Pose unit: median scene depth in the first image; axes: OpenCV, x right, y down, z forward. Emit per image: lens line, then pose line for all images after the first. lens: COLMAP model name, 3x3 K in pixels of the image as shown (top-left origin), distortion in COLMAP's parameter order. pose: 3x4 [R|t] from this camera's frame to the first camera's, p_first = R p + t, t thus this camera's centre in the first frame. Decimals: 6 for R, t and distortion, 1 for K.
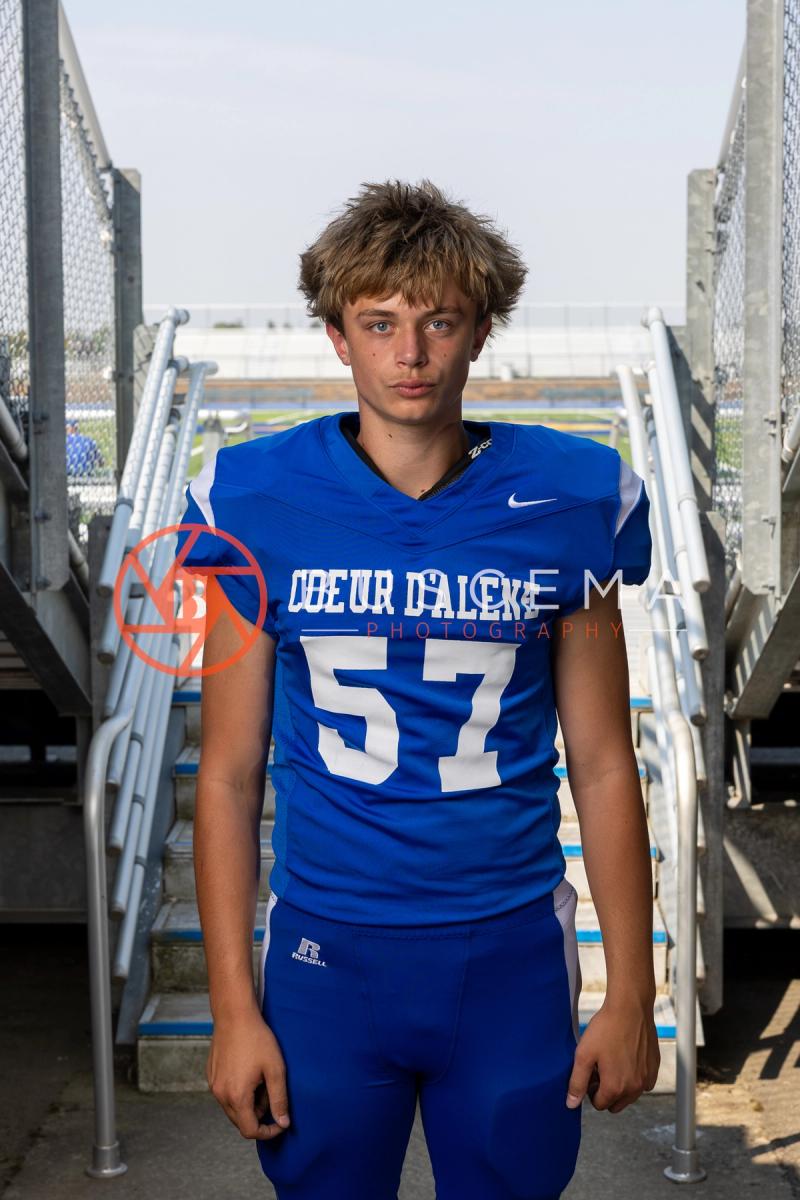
lens RADIAL K [[2538.2, 0, 368.5], [0, 2538.2, 603.1], [0, 0, 1]] dist [-0.021871, 0.033208]
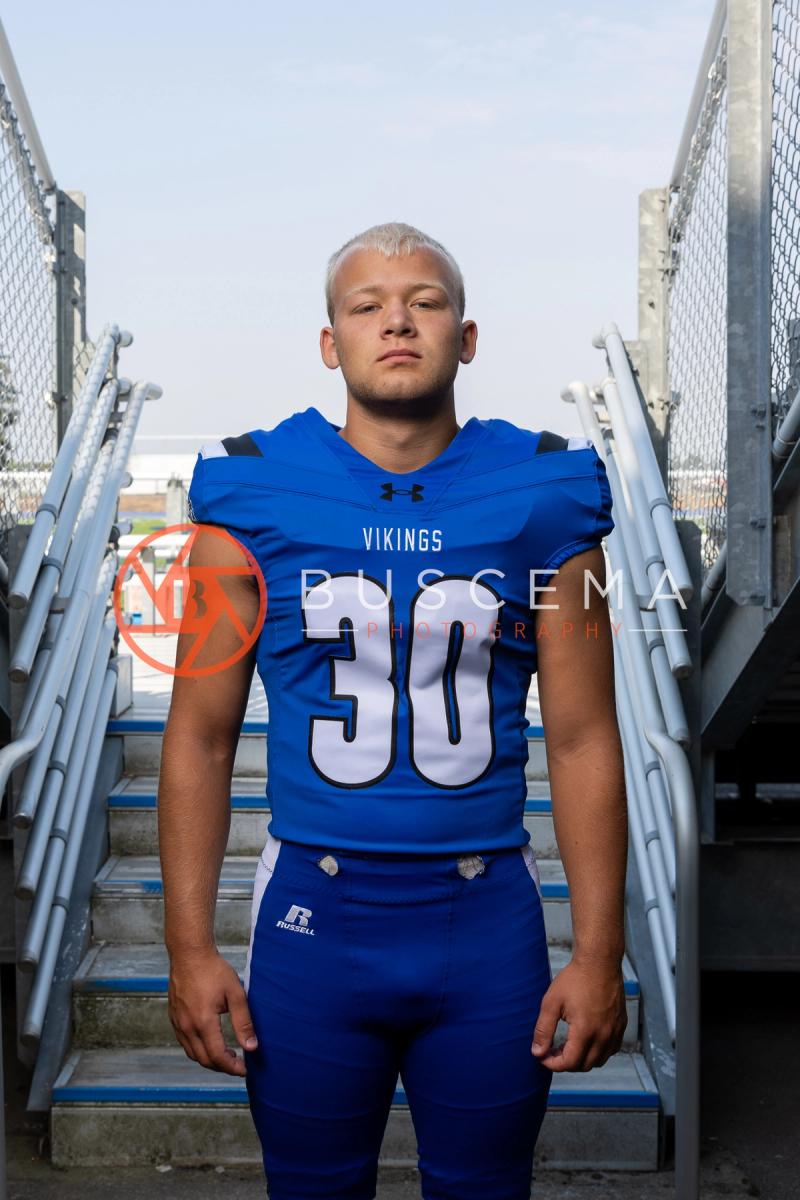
lens RADIAL K [[1852.2, 0, 371.3], [0, 1852.2, 604.5], [0, 0, 1]] dist [-0.015900, 0.043371]
pose [[0.999673, 0.001815, 0.025502, 0.004464], [-0.000783, 0.999182, -0.040435, 0.021595], [-0.025554, 0.040402, 0.998857, 0.332750]]
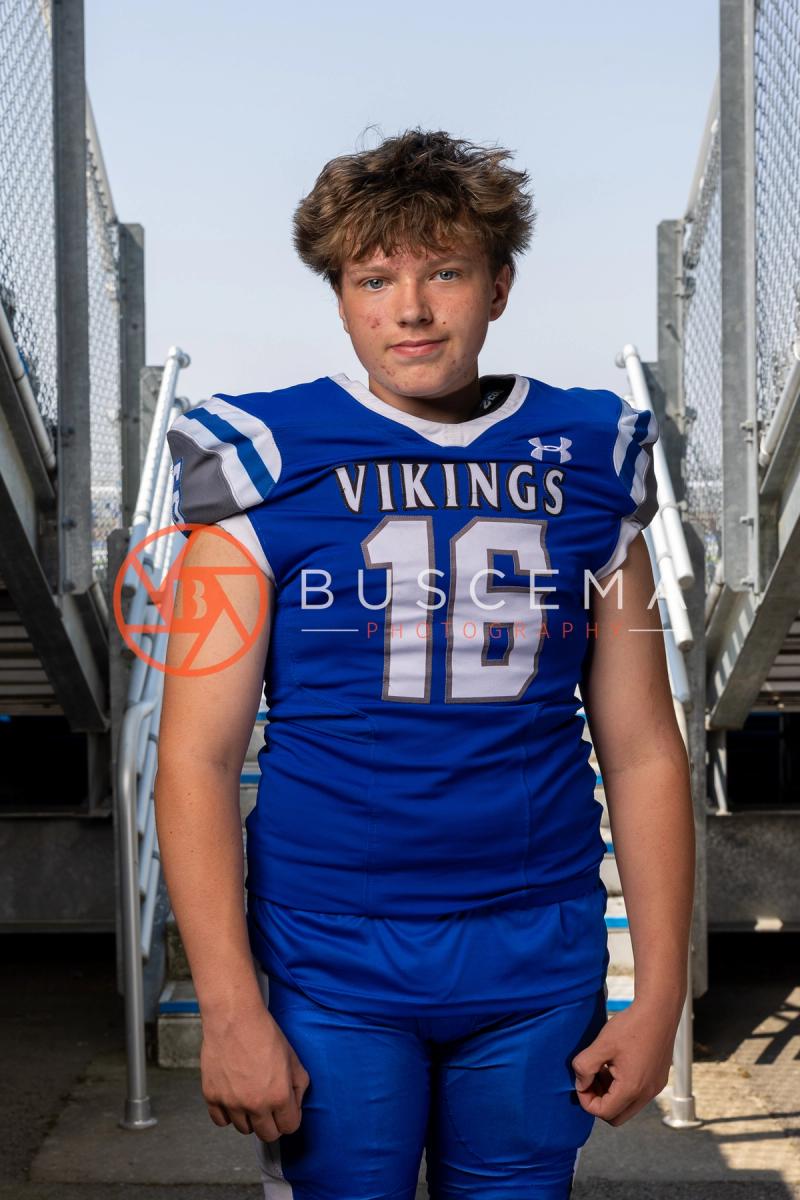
lens RADIAL K [[2550.2, 0, 279.1], [0, 2550.2, 622.9], [0, 0, 1]] dist [-0.026175, -0.051236]
pose [[0.999977, -0.005775, -0.003613, -0.034532], [0.005554, 0.998285, -0.058269, 0.067934], [0.003943, 0.058248, 0.998294, -0.069323]]
